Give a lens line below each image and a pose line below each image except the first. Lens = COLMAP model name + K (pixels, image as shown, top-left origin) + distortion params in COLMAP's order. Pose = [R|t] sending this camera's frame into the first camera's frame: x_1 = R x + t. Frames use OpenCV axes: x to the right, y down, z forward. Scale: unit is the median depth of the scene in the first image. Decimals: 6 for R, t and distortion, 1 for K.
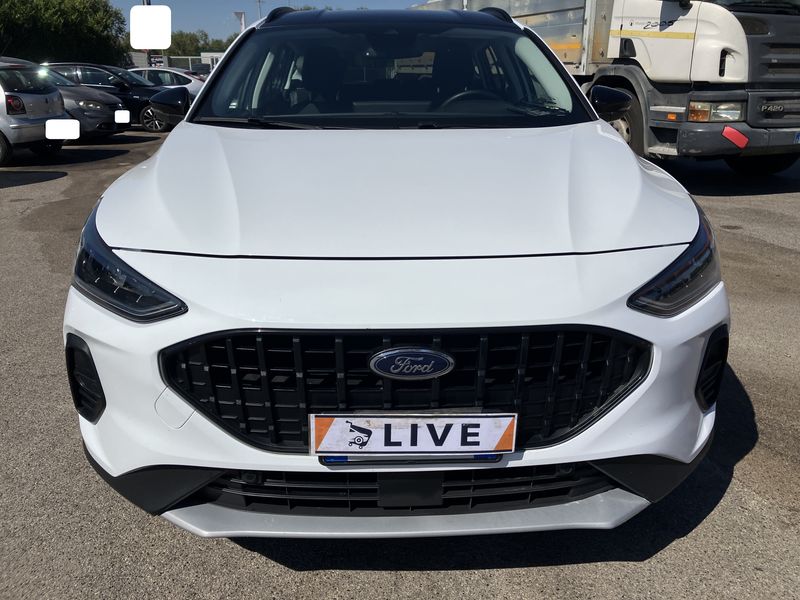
lens RADIAL K [[624.0, 0, 403.6], [0, 624.0, 298.1], [0, 0, 1]] dist [0.100466, -0.146606]
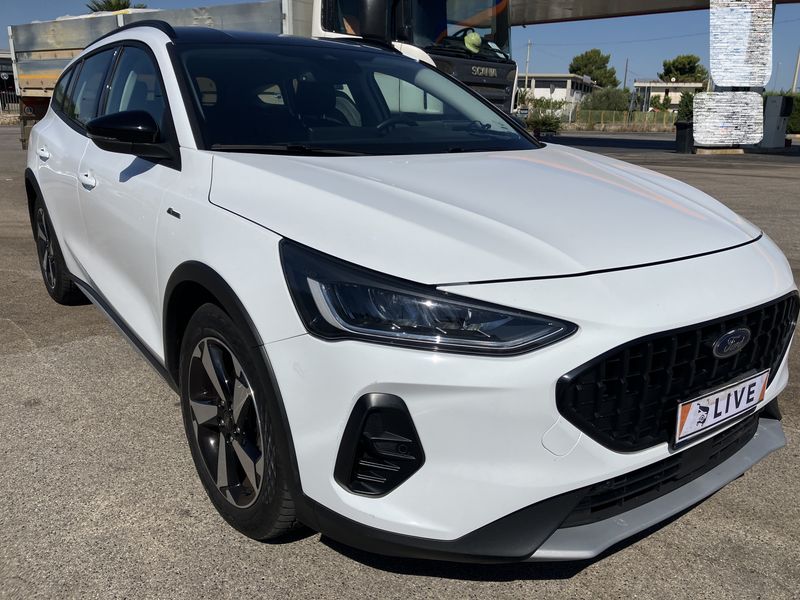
lens RADIAL K [[624.0, 0, 403.6], [0, 624.0, 298.1], [0, 0, 1]] dist [0.100466, -0.146606]
pose [[0.837453, -0.142673, 0.527557, -0.975002], [0.164636, 0.986340, 0.005400, -0.073665], [-0.521121, 0.082333, 0.849502, 0.259429]]
